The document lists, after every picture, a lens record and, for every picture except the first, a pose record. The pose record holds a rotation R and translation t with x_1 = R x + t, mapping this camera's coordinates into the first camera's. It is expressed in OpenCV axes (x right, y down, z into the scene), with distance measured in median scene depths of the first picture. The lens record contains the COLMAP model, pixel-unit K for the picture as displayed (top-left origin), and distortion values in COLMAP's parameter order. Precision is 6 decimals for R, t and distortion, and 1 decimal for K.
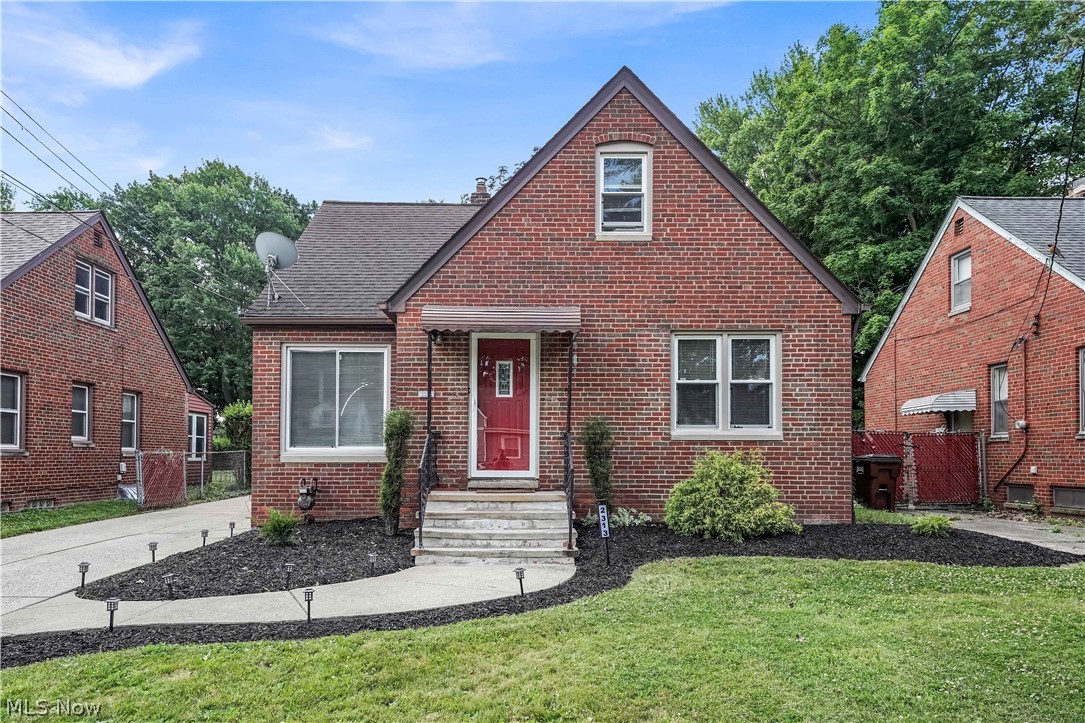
lens RADIAL K [[788.9, 0, 590.1], [0, 788.9, 442.9], [0, 0, 1]] dist [0.022592, -0.001872]
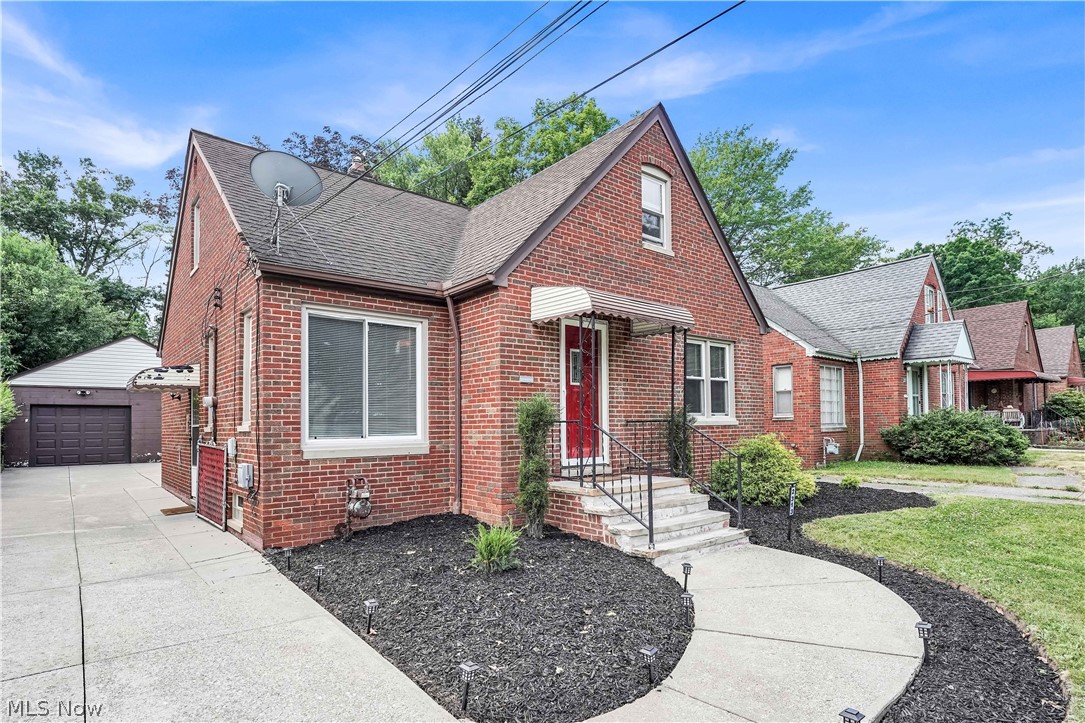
lens RADIAL K [[571.6, 0, 516.6], [0, 571.6, 412.1], [0, 0, 1]] dist [-0.003434, 0.000347]
pose [[0.770100, 0.002553, 0.637918, -0.643857], [0.000102, 0.999991, -0.004125, -0.020495], [-0.637923, 0.003242, 0.770093, 0.492207]]
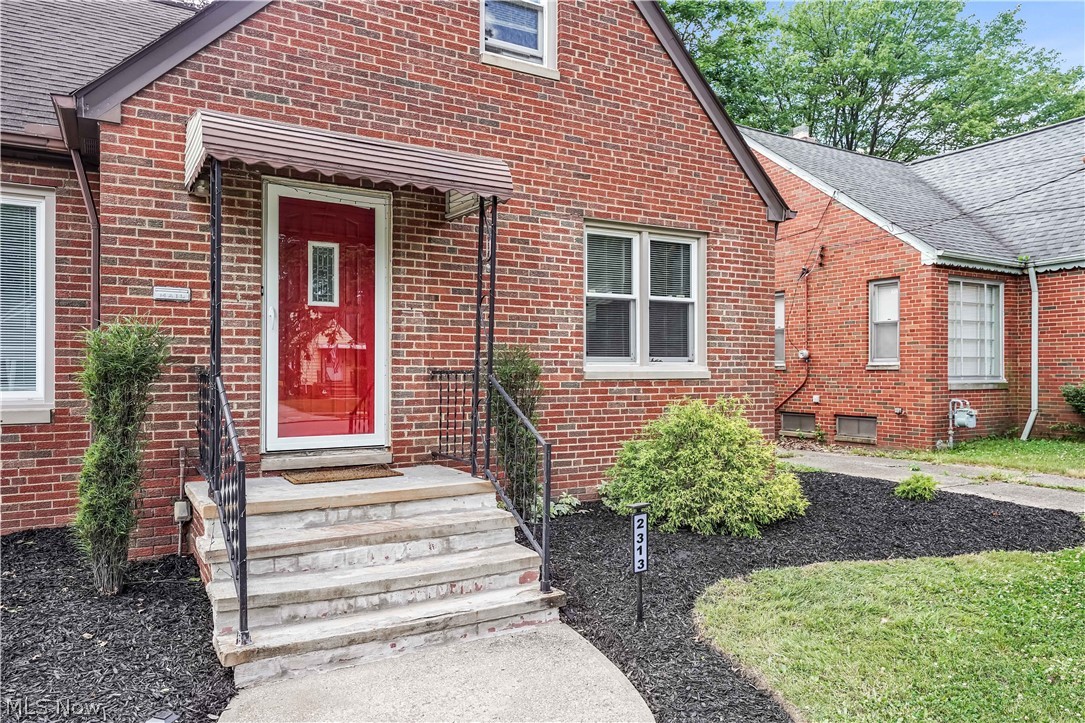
lens RADIAL K [[691.9, 0, 549.8], [0, 691.9, 365.9], [0, 0, 1]] dist [0.024029, -0.002166]
pose [[0.869321, -0.000391, 0.494248, -0.217611], [-0.008974, 0.999822, 0.016575, -0.024646], [-0.494167, -0.018844, 0.869163, 0.488637]]
